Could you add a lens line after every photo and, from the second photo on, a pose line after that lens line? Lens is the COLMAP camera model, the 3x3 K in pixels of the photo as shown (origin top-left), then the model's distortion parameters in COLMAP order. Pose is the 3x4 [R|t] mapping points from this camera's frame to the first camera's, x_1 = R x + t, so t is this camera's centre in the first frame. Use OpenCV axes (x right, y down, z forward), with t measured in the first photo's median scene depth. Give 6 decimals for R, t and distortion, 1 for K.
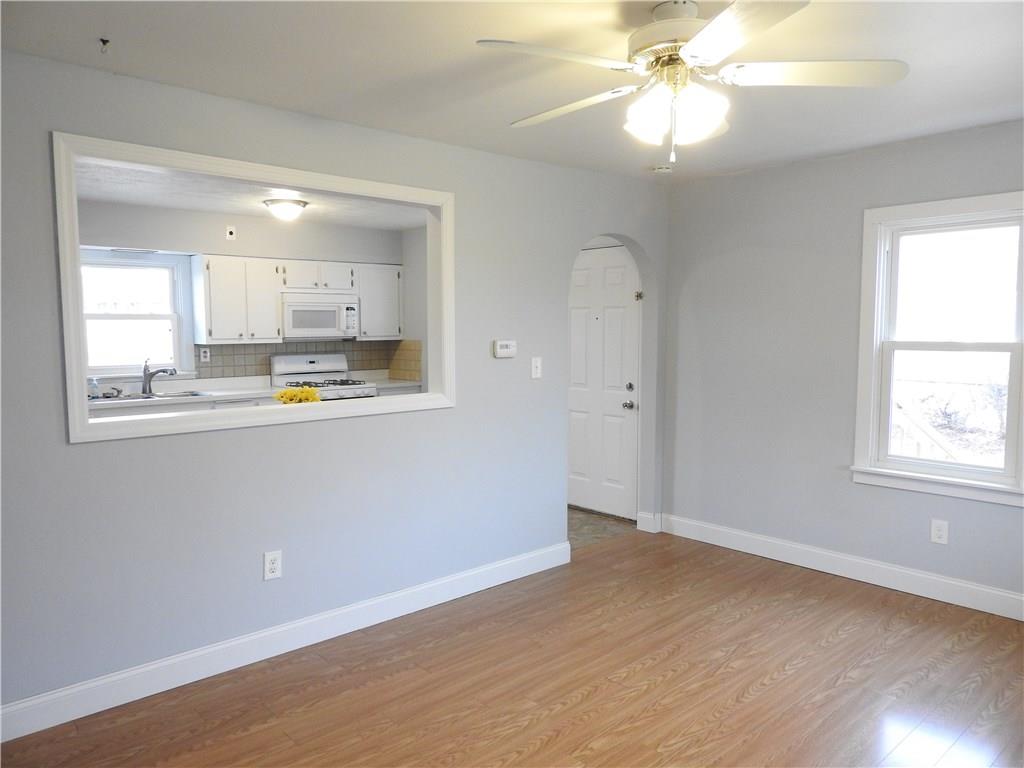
lens RADIAL K [[738.0, 0, 512.0], [0, 738.0, 384.0], [0, 0, 1]] dist [0.011553, -0.004974]
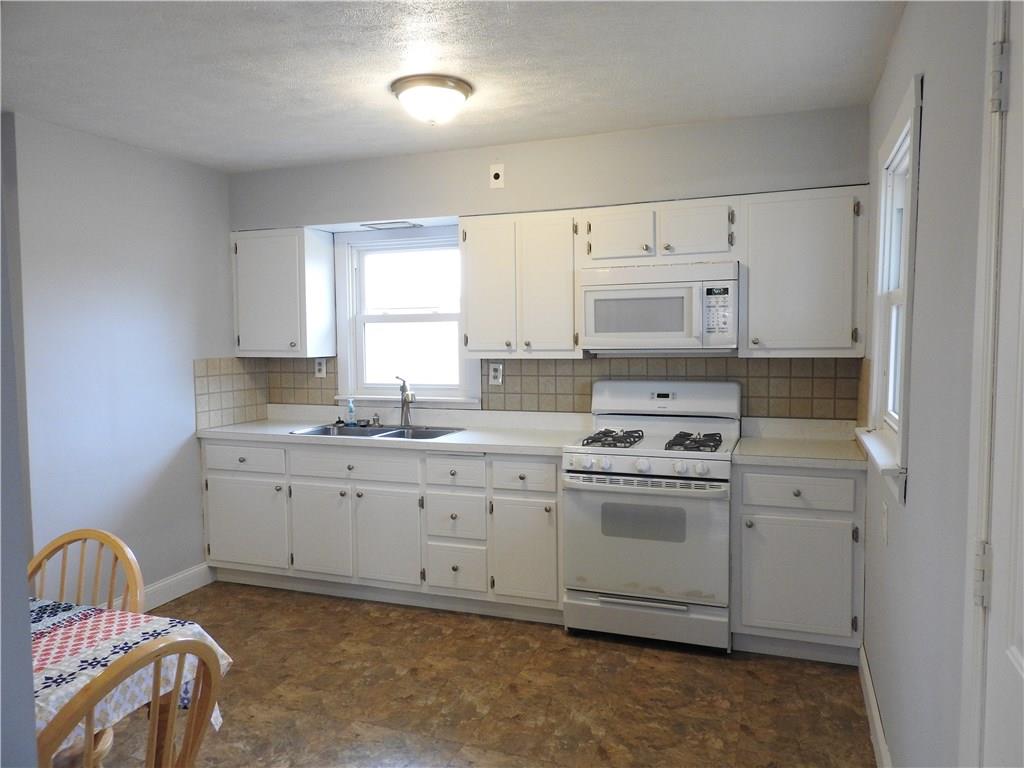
lens RADIAL K [[738.0, 0, 512.0], [0, 738.0, 384.0], [0, 0, 1]] dist [0.011553, -0.004974]
pose [[0.456172, 0.057931, -0.888004, 0.166819], [-0.062577, 0.997497, 0.032928, -0.052945], [0.887688, 0.040548, 0.458656, 0.714293]]
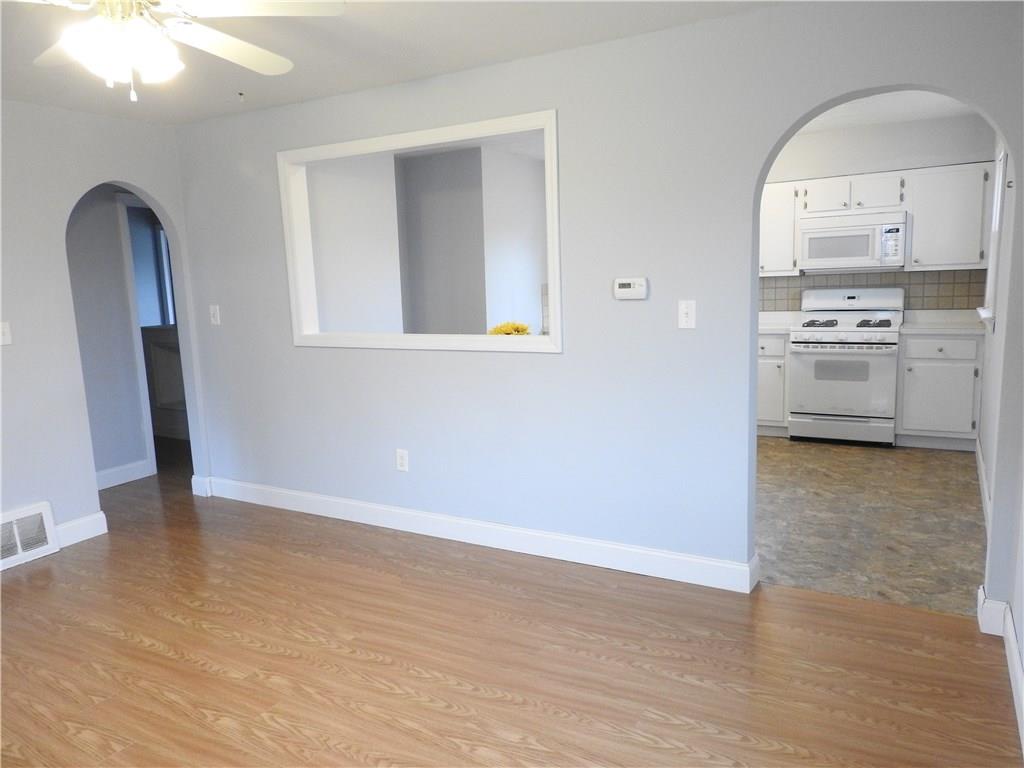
lens RADIAL K [[724.9, 0, 509.1], [0, 724.9, 389.2], [0, 0, 1]] dist [-0.000480, -0.002230]
pose [[0.302104, 0.142488, -0.942566, 0.446507], [-0.038255, 0.989782, 0.137364, -0.026920], [0.952507, -0.005440, 0.304468, 0.403098]]
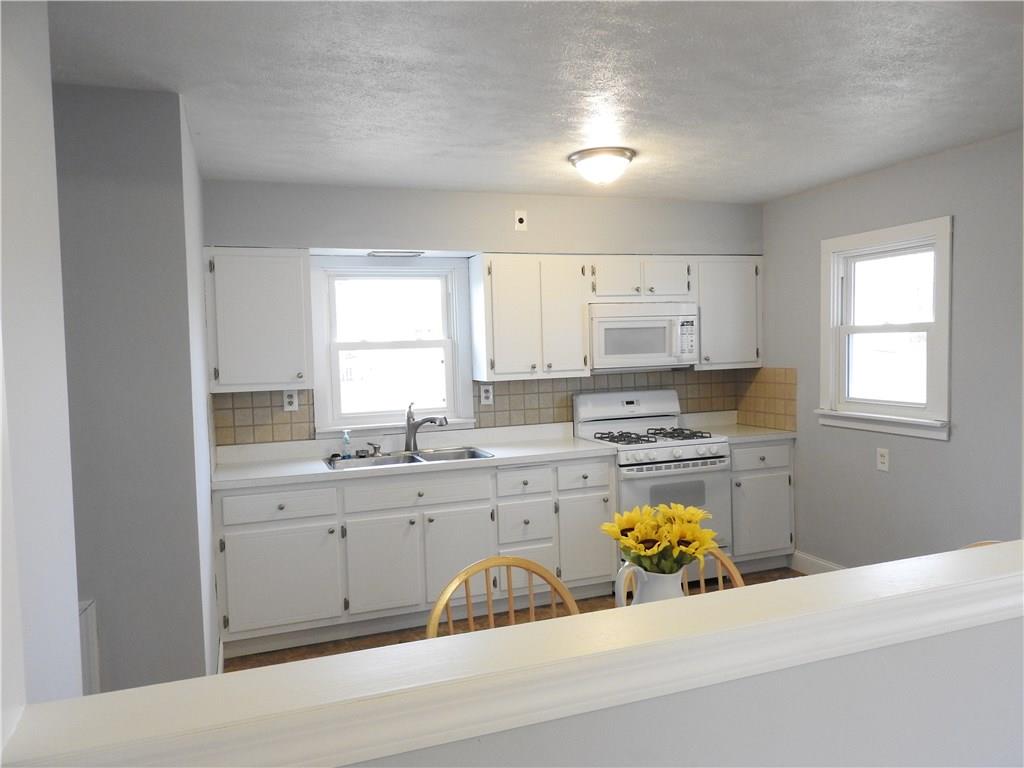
lens RADIAL K [[738.0, 0, 512.0], [0, 738.0, 384.0], [0, 0, 1]] dist [0.011553, -0.004974]
pose [[0.928109, -0.005772, -0.372263, -0.126004], [-0.002788, 0.999744, -0.022450, -0.033872], [0.372298, 0.021874, 0.927856, 0.344811]]
